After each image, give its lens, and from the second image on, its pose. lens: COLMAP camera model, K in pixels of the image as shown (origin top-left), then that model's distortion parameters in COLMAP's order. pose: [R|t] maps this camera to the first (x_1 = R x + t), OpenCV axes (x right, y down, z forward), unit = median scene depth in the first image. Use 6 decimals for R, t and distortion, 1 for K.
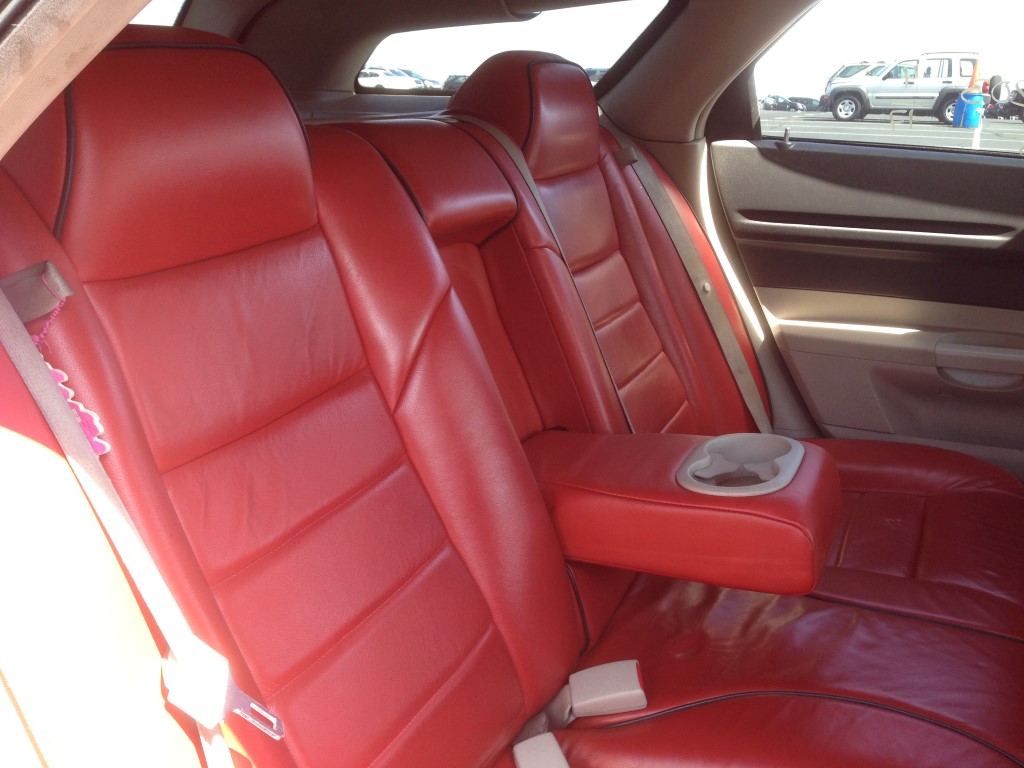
lens RADIAL K [[914.2, 0, 511.5], [0, 914.2, 364.1], [0, 0, 1]] dist [0.092673, -0.152210]
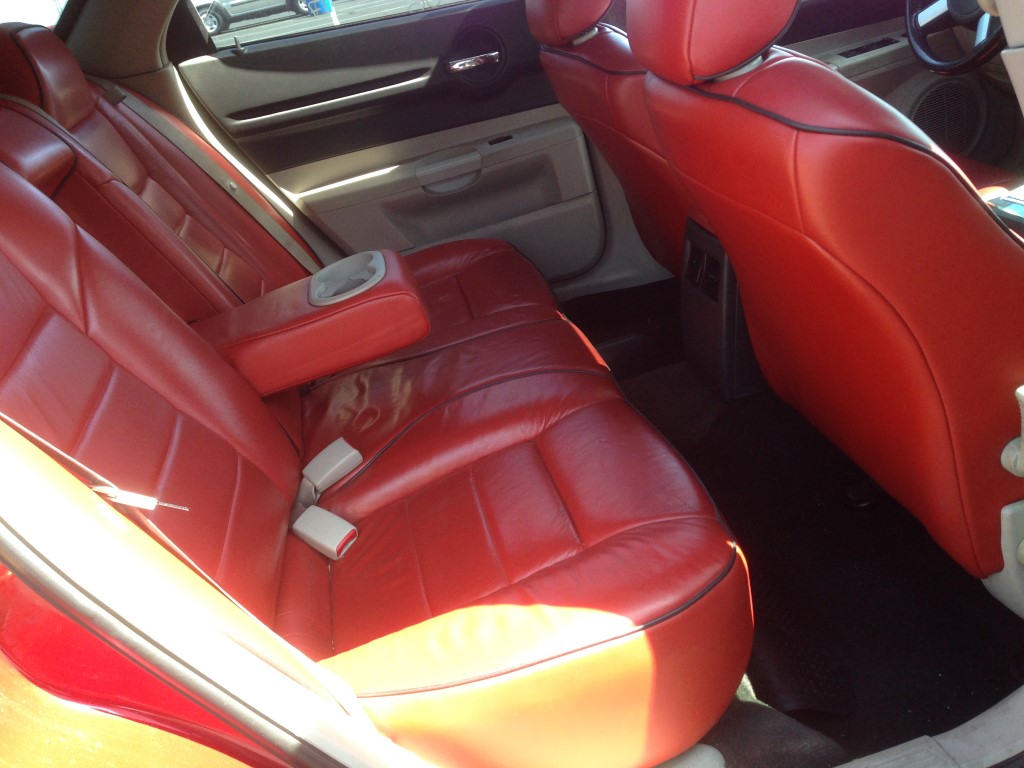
lens RADIAL K [[914.2, 0, 511.5], [0, 914.2, 364.1], [0, 0, 1]] dist [0.092673, -0.152210]
pose [[0.777407, -0.414092, 0.473462, -0.166646], [0.375866, 0.909380, 0.178191, 0.048136], [-0.504344, 0.039431, 0.862602, -0.185815]]
